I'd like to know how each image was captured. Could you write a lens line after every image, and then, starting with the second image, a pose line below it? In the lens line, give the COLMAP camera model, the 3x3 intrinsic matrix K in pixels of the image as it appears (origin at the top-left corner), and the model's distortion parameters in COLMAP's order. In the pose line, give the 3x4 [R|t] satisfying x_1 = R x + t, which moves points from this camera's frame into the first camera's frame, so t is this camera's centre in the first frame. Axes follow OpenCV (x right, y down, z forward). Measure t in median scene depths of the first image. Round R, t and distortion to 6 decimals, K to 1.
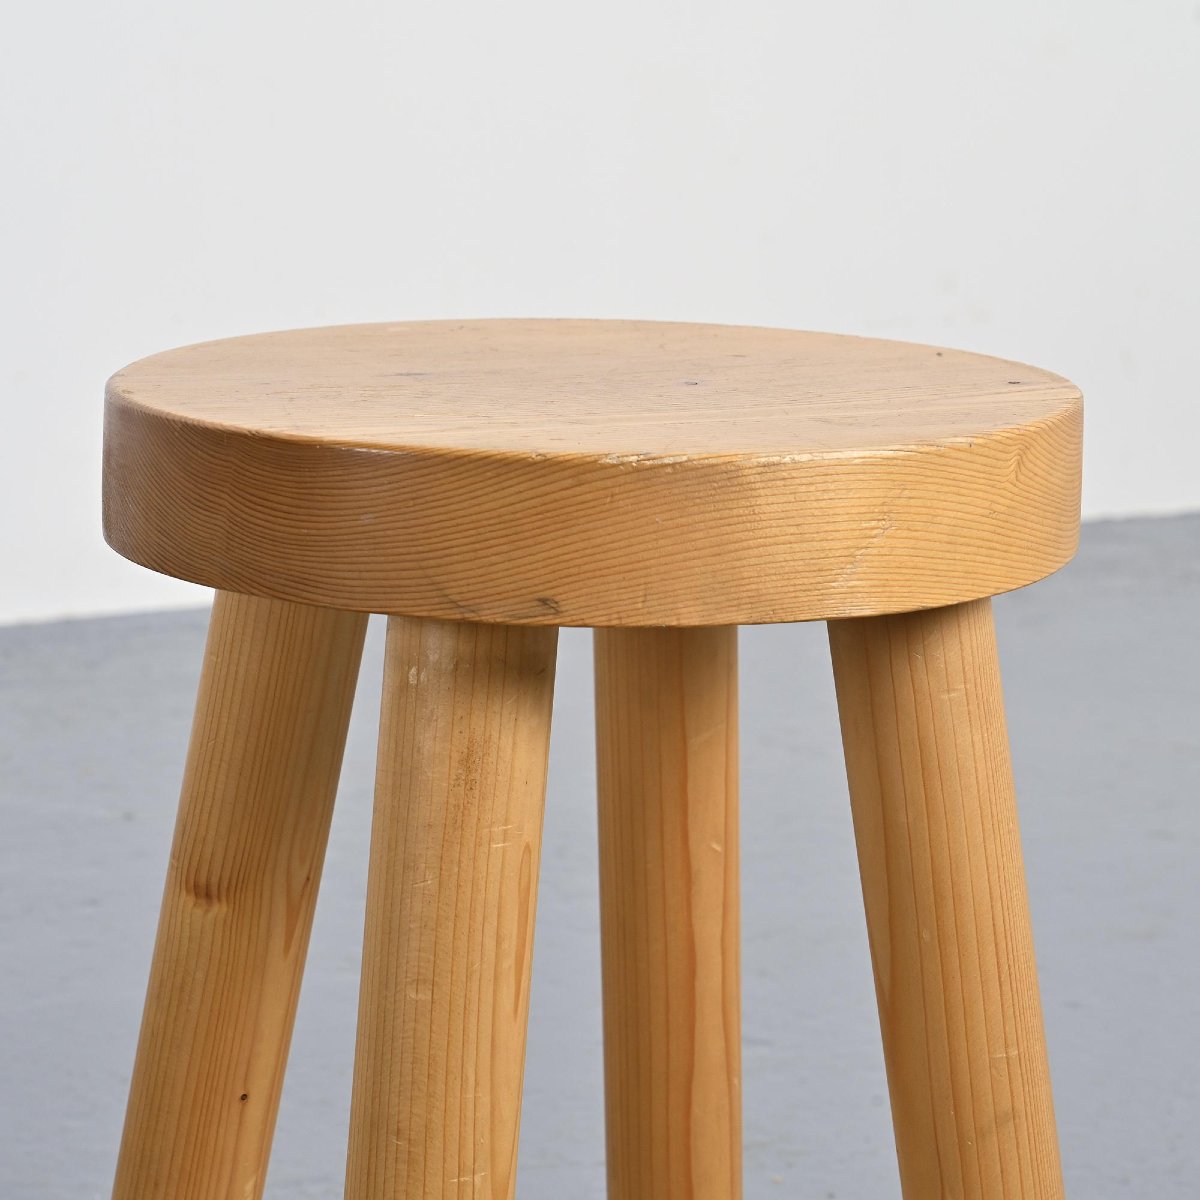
lens RADIAL K [[3411.0, 0, 600.0], [0, 3411.0, 600.0], [0, 0, 1]] dist [-0.123557, 1.239582]
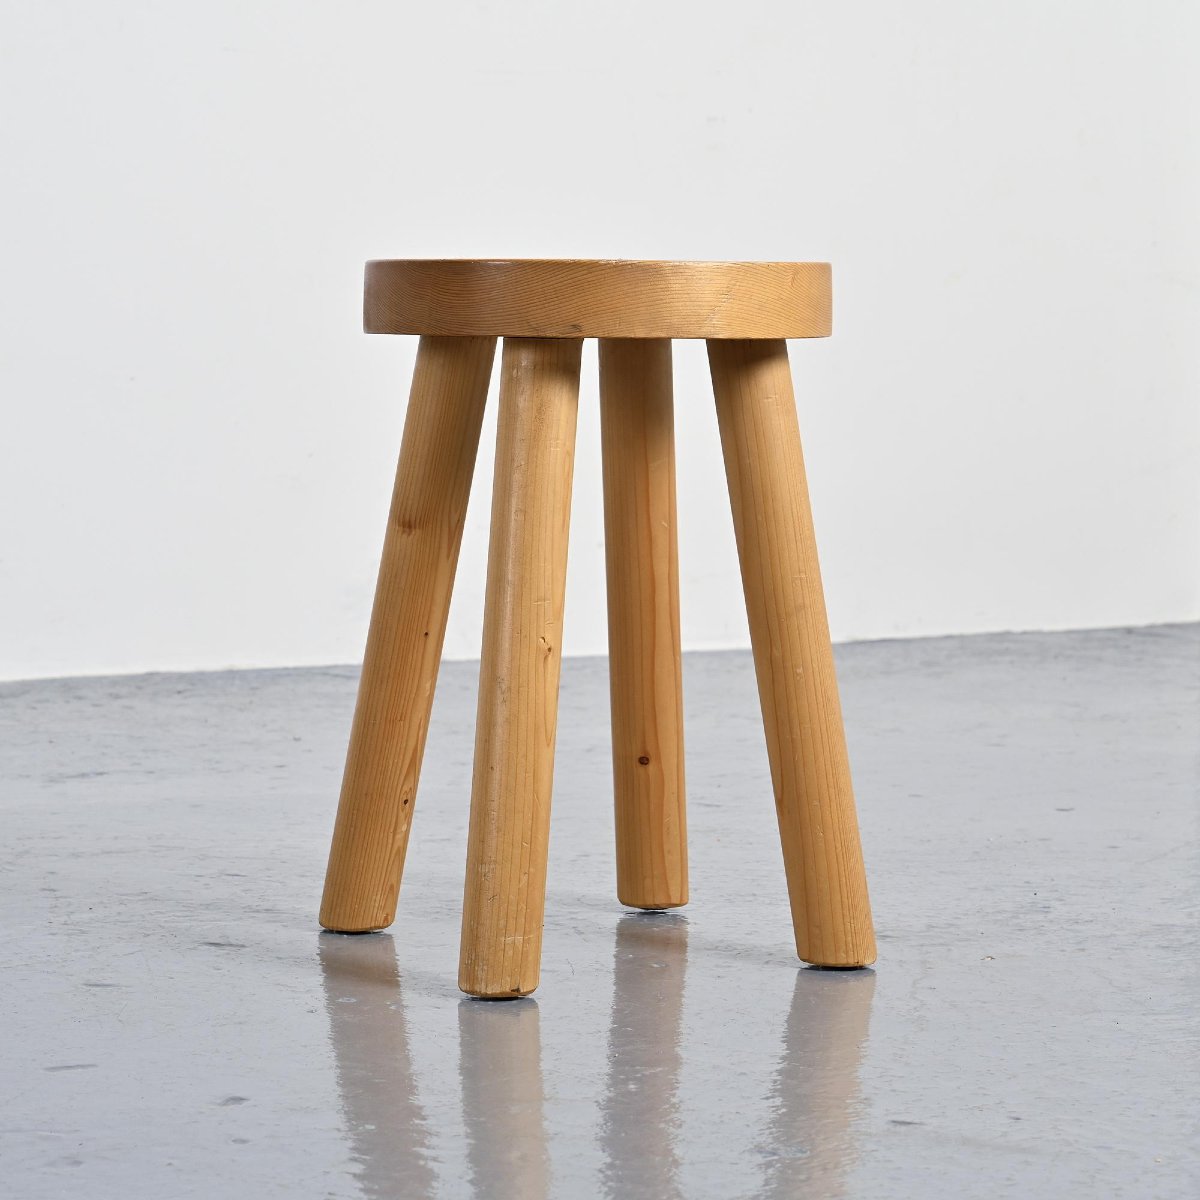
lens RADIAL K [[3411.0, 0, 600.0], [0, 3411.0, 600.0], [0, 0, 1]] dist [-0.123557, 1.239582]
pose [[0.999892, -0.010000, -0.010783, 0.019162], [0.008686, 0.993254, -0.115634, 0.369056], [0.011867, 0.115528, 0.993233, -1.011698]]
